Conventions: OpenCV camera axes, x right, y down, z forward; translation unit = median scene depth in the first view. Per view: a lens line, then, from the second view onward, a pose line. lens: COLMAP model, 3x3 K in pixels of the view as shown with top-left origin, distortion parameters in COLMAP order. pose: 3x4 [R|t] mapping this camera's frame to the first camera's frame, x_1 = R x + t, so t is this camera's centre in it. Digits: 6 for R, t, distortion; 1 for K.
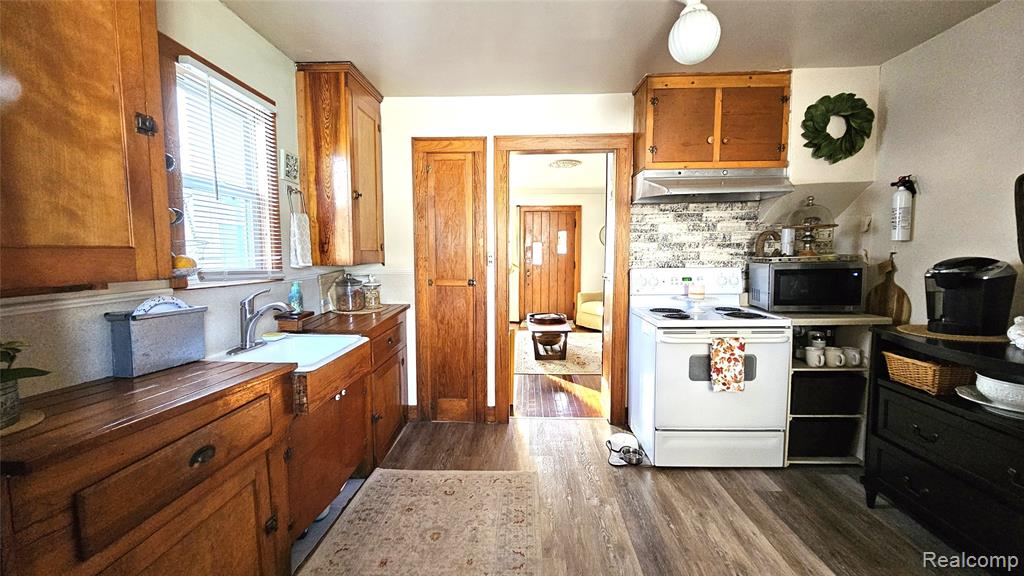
lens RADIAL K [[422.6, 0, 509.0], [0, 422.6, 286.0], [0, 0, 1]] dist [-0.002494, -0.001617]
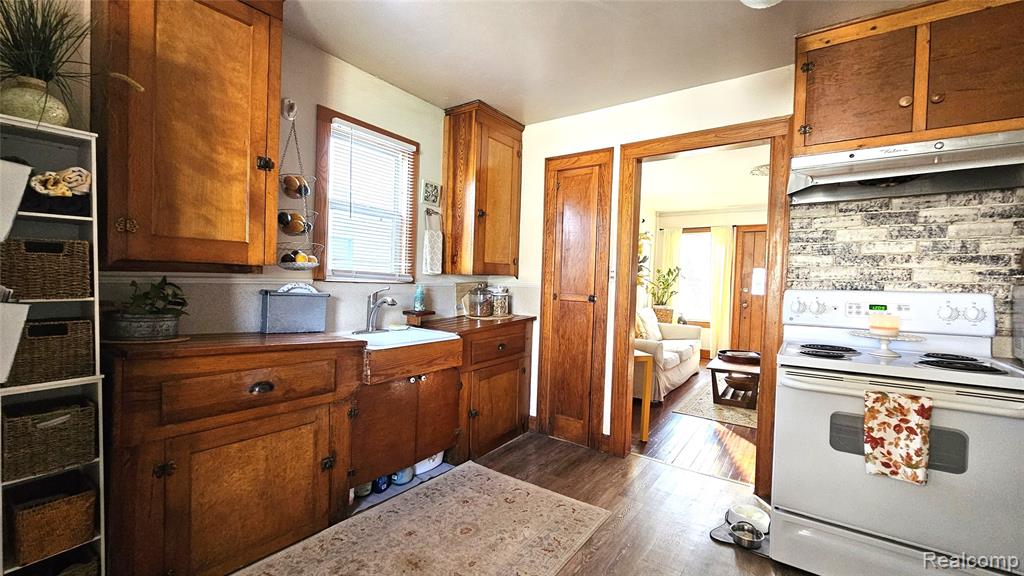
lens RADIAL K [[422.6, 0, 509.9], [0, 422.6, 286.9], [0, 0, 1]] dist [-0.002494, -0.001617]
pose [[0.831457, 0.034186, -0.554536, 0.334476], [-0.074873, 0.995895, -0.050867, 0.033262], [0.550521, 0.083814, 0.830604, 0.112914]]
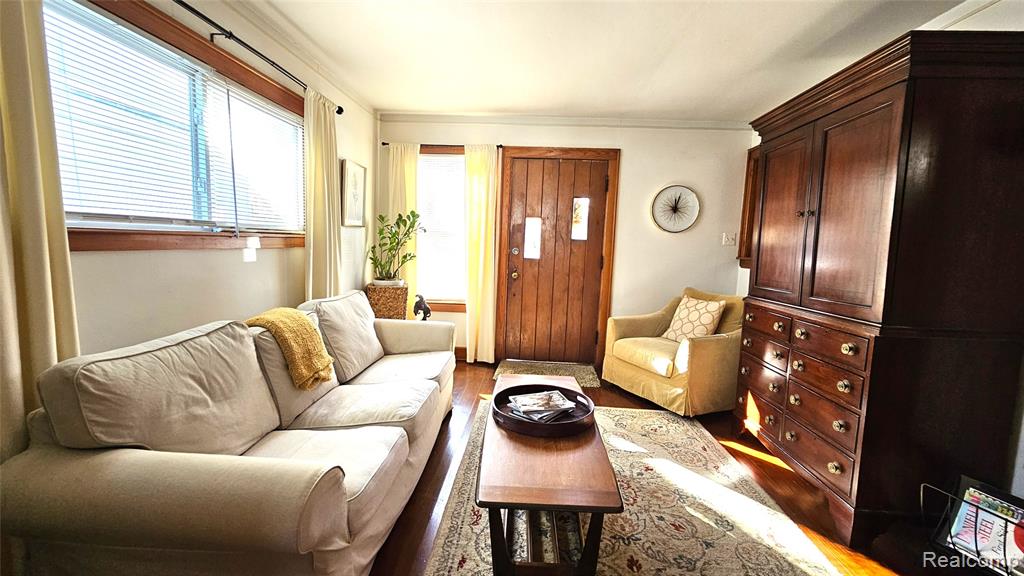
lens RADIAL K [[422.6, 0, 506.8], [0, 422.6, 284.4], [0, 0, 1]] dist [-0.002494, -0.001617]
pose [[0.999047, 0.039007, -0.019578, 0.128012], [-0.038572, 0.999010, 0.022141, -0.080678], [0.020422, -0.021365, 0.999563, 1.267204]]
